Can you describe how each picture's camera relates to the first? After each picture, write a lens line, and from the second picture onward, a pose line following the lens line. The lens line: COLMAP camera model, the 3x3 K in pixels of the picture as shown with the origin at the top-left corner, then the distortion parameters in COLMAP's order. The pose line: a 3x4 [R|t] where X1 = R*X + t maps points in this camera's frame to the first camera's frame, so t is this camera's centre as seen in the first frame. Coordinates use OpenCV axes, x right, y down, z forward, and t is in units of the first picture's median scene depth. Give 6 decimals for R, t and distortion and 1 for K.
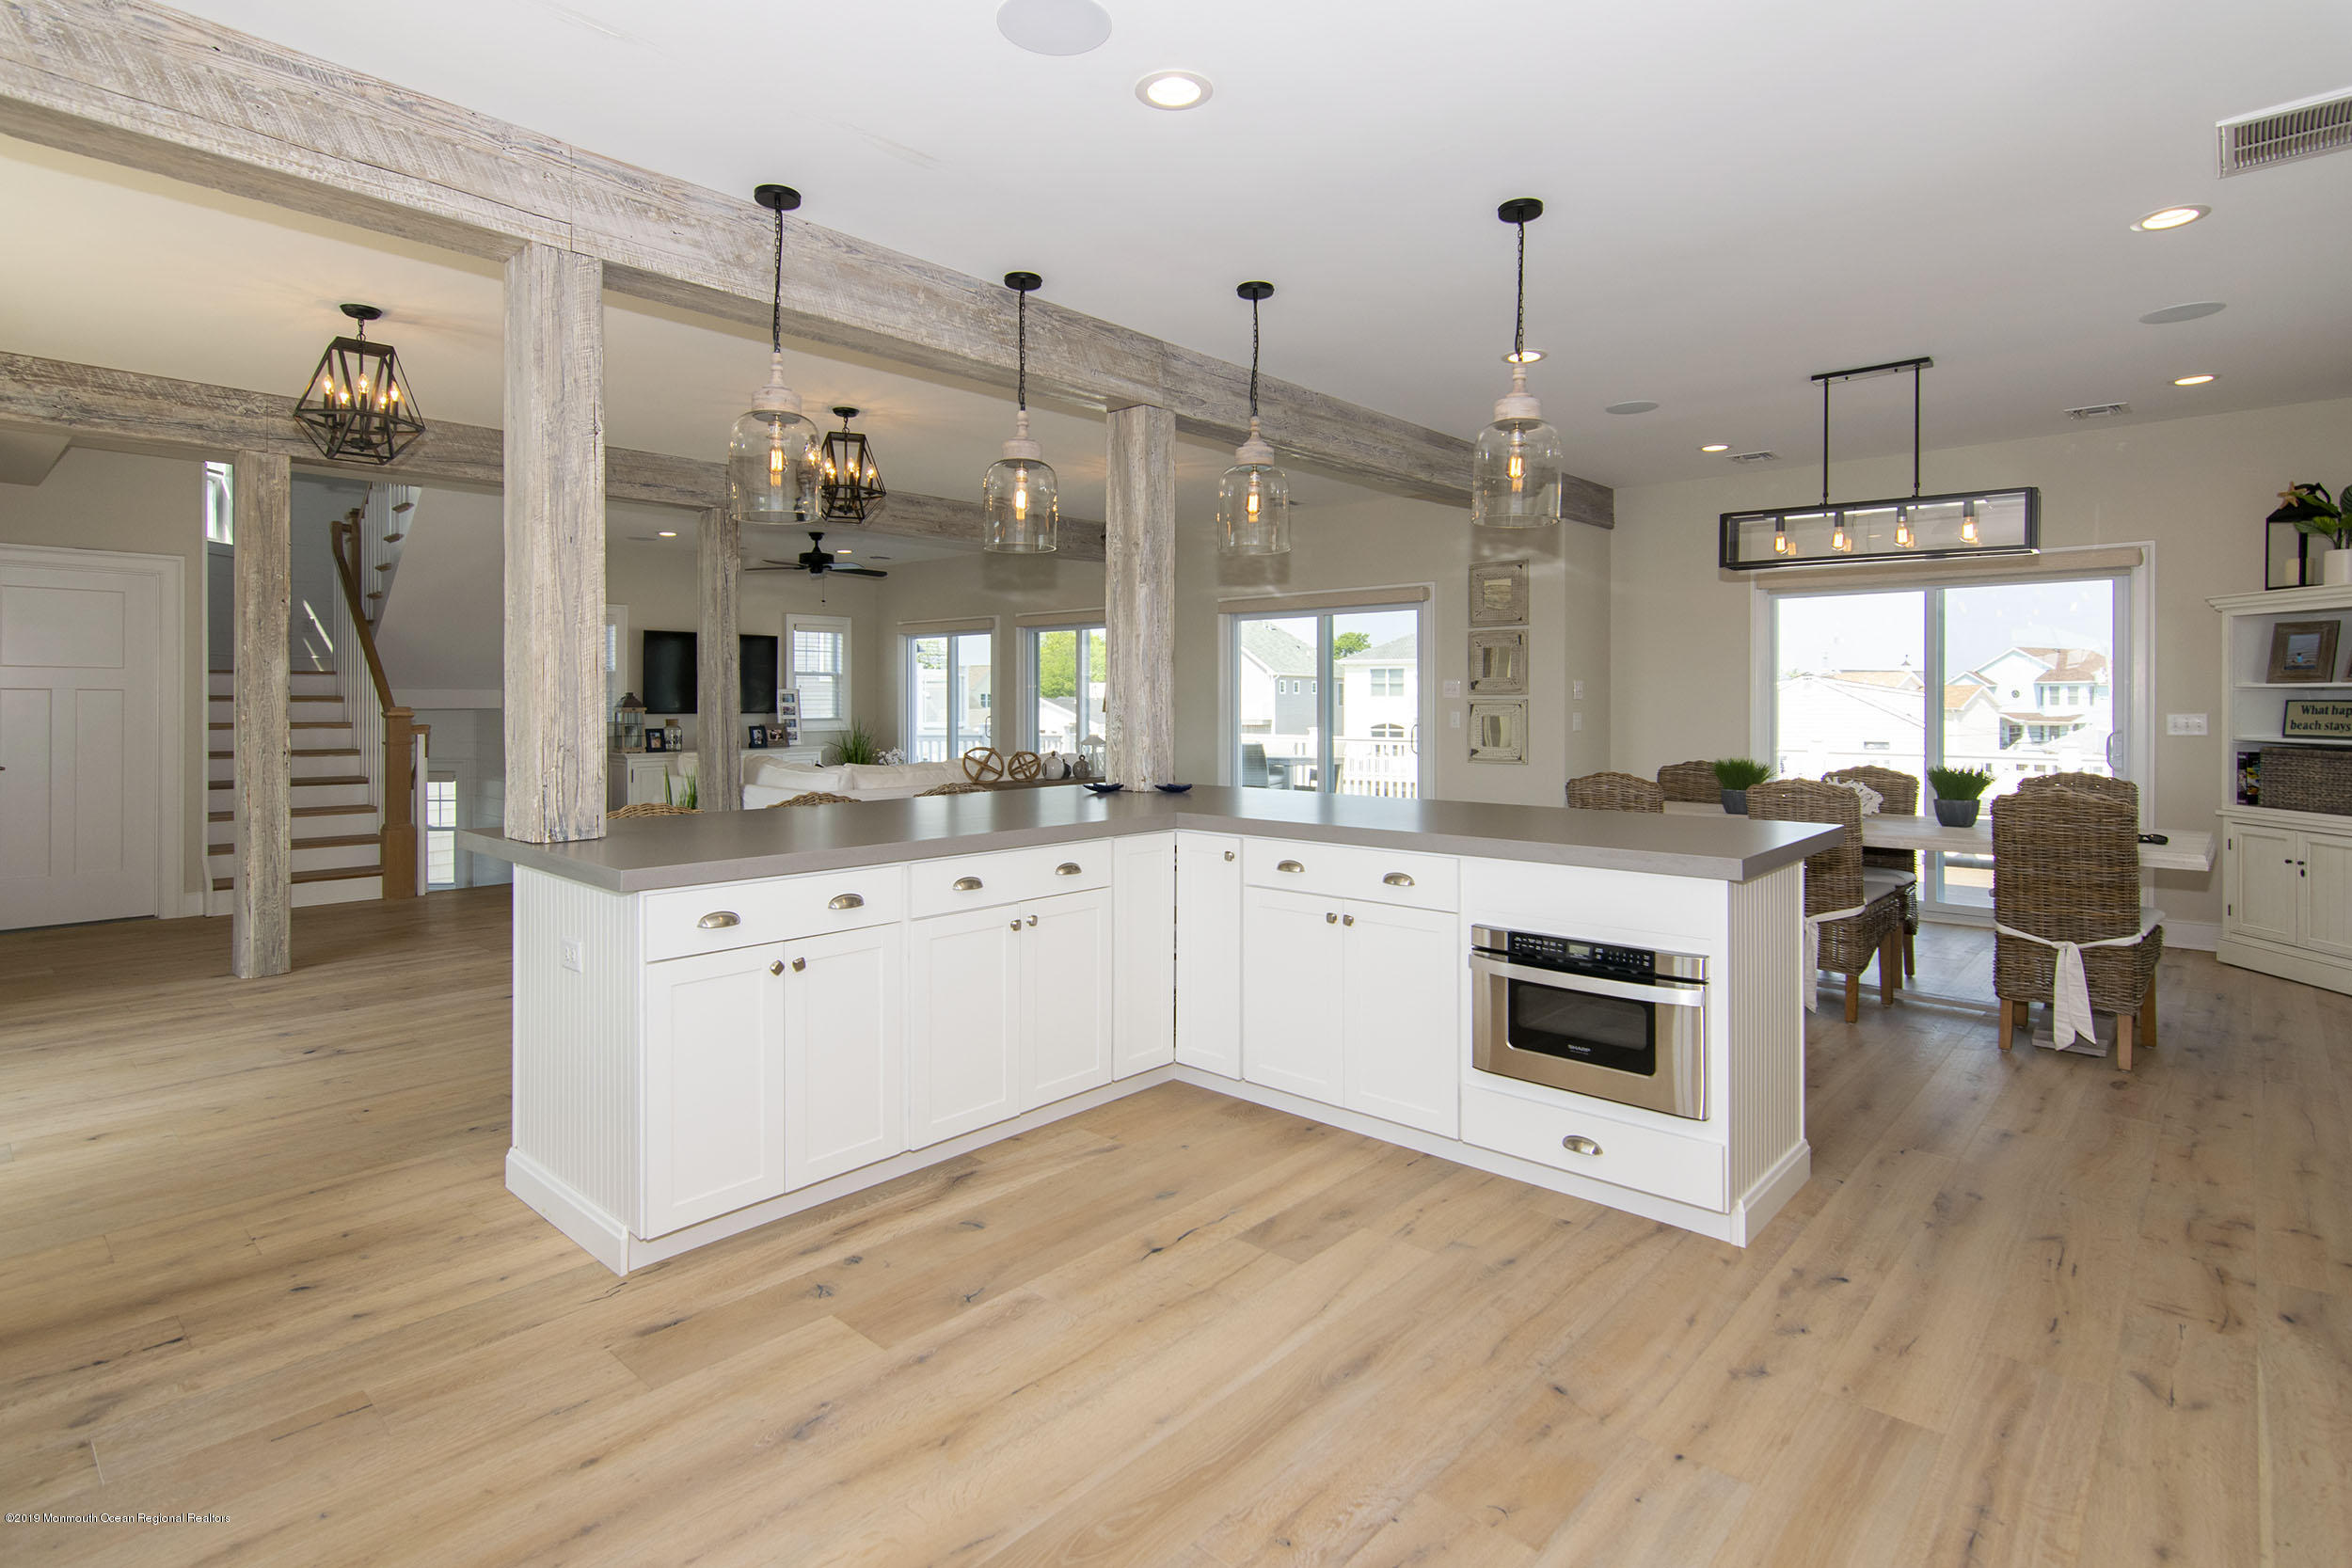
lens RADIAL K [[1152.2, 0, 1235.7], [0, 1152.2, 706.9], [0, 0, 1]] dist [0.002981, 0.001236]
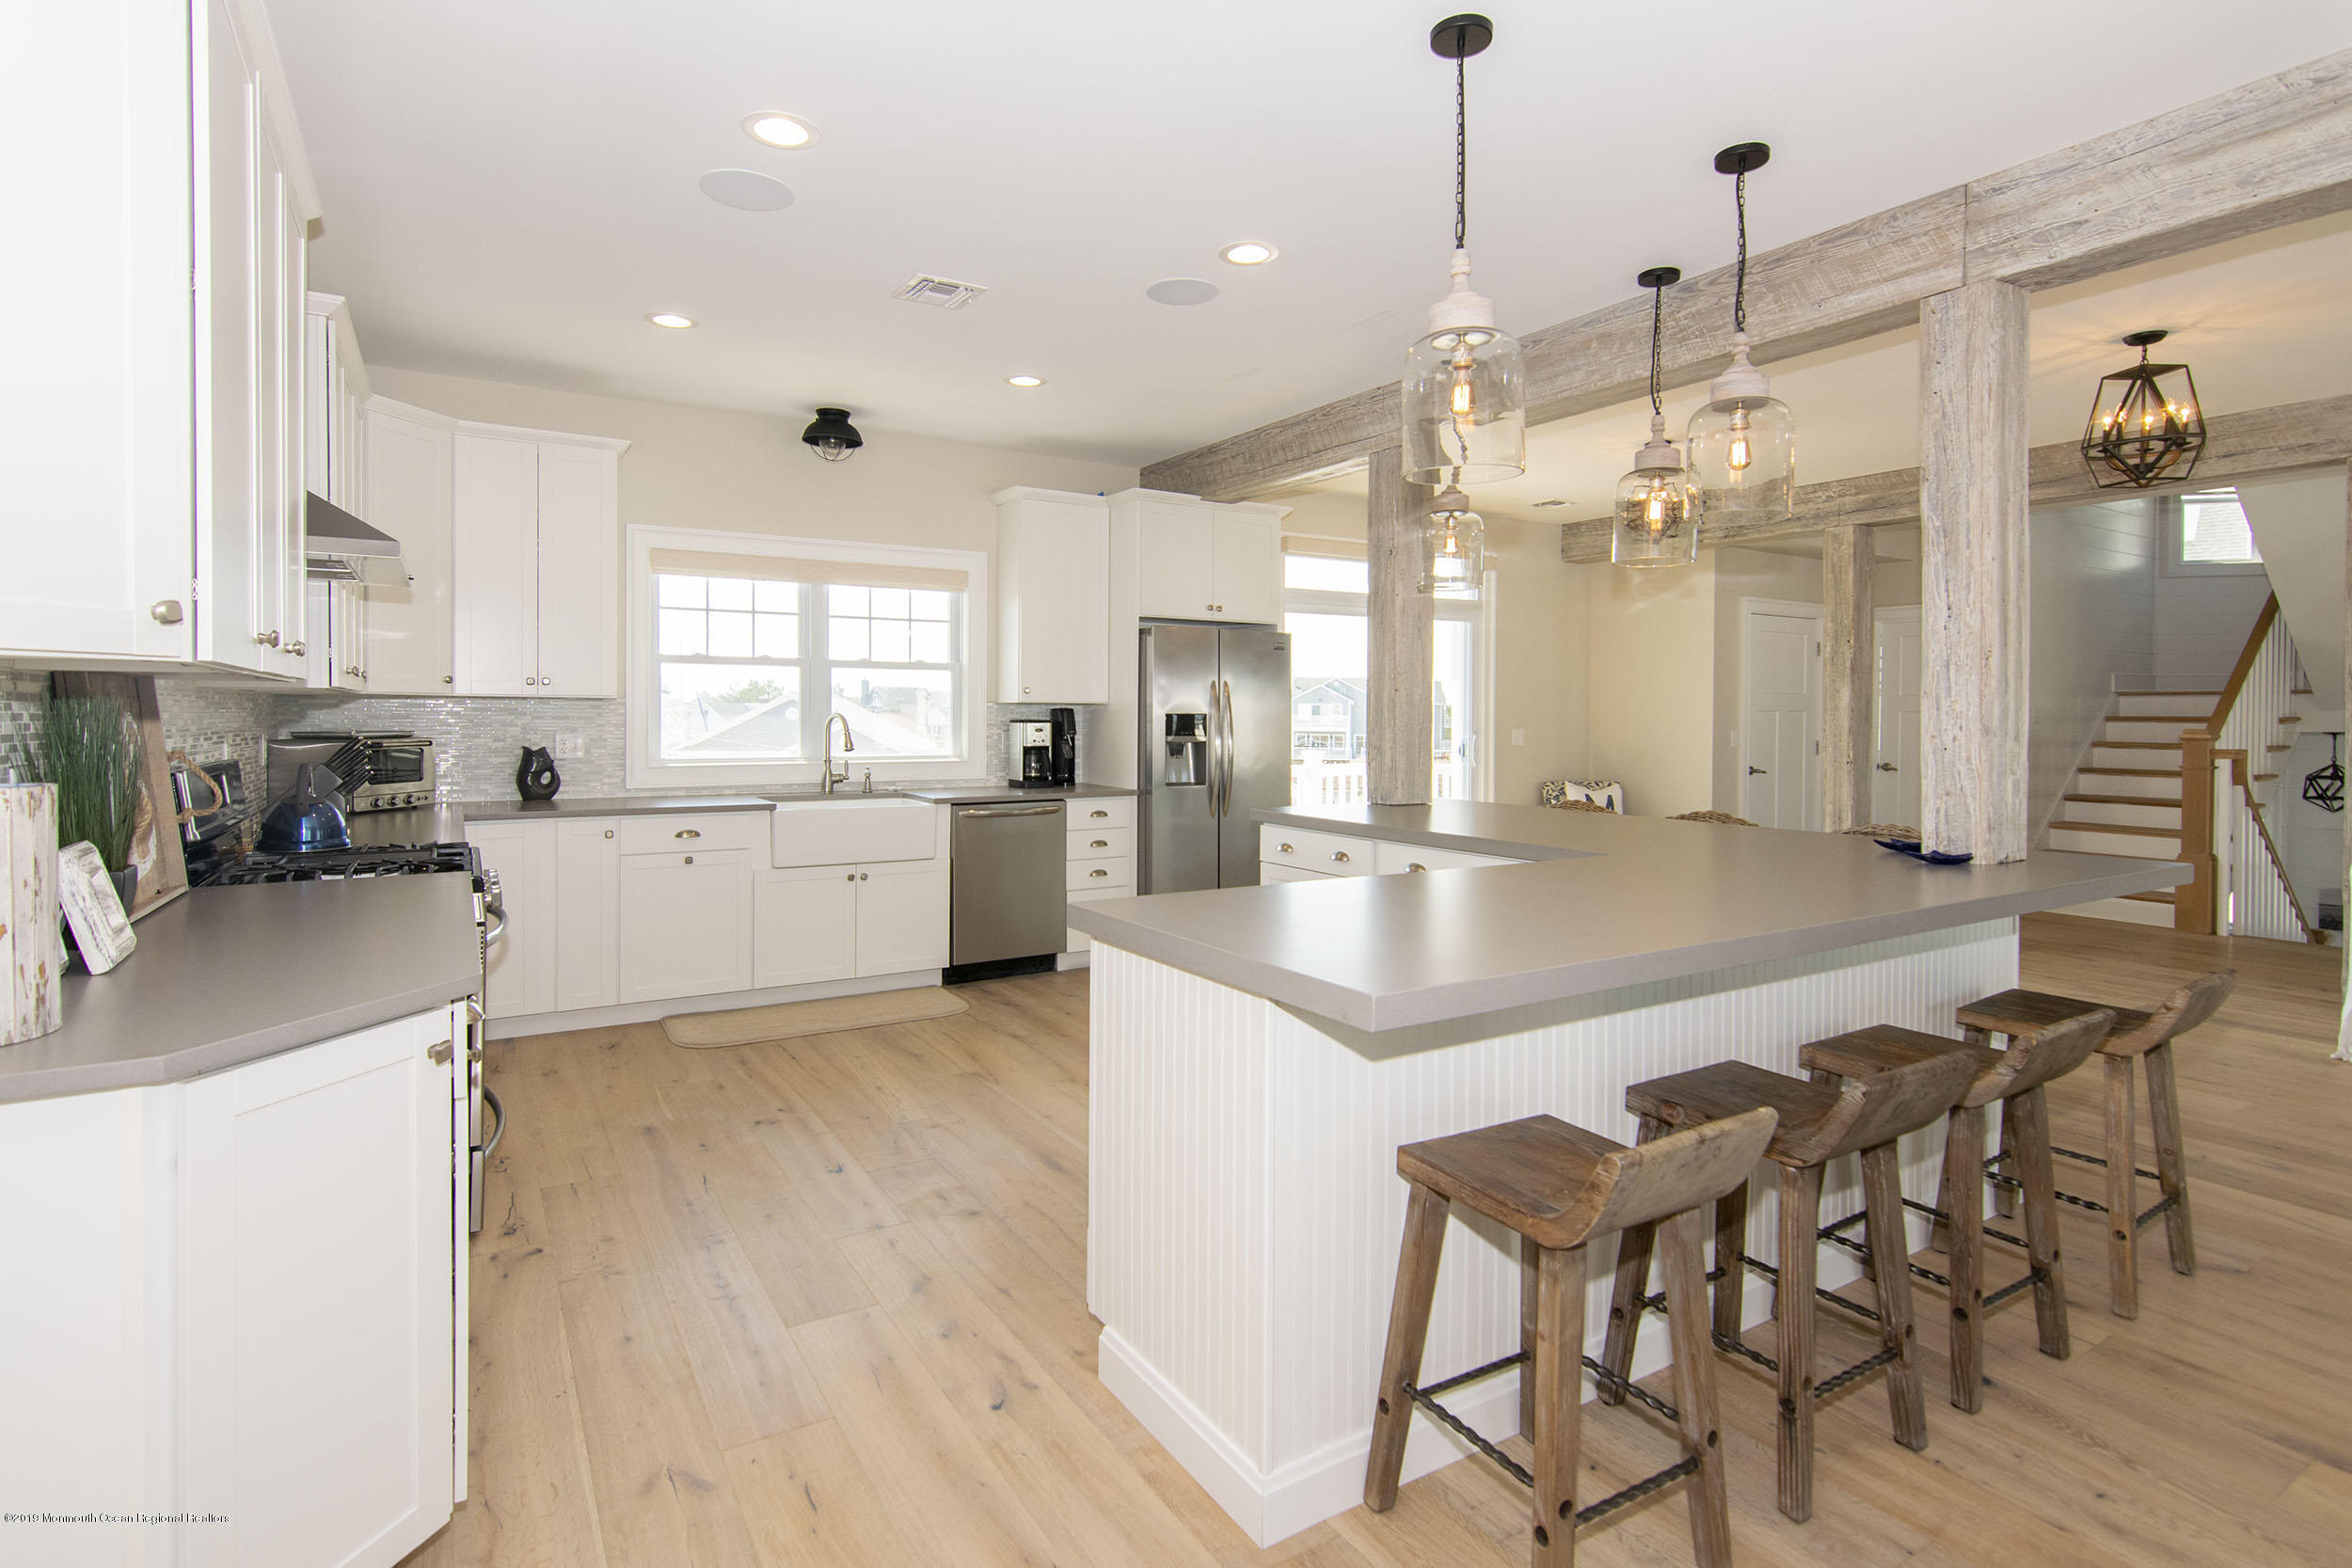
lens RADIAL K [[1152.2, 0, 1130.4], [0, 1152.2, 730.7], [0, 0, 1]] dist [0.002981, 0.001236]
pose [[-0.319016, 0.009116, -0.947705, 1.338358], [-0.004441, 0.999928, 0.011113, -0.015231], [0.947739, 0.007754, -0.318953, 1.402673]]
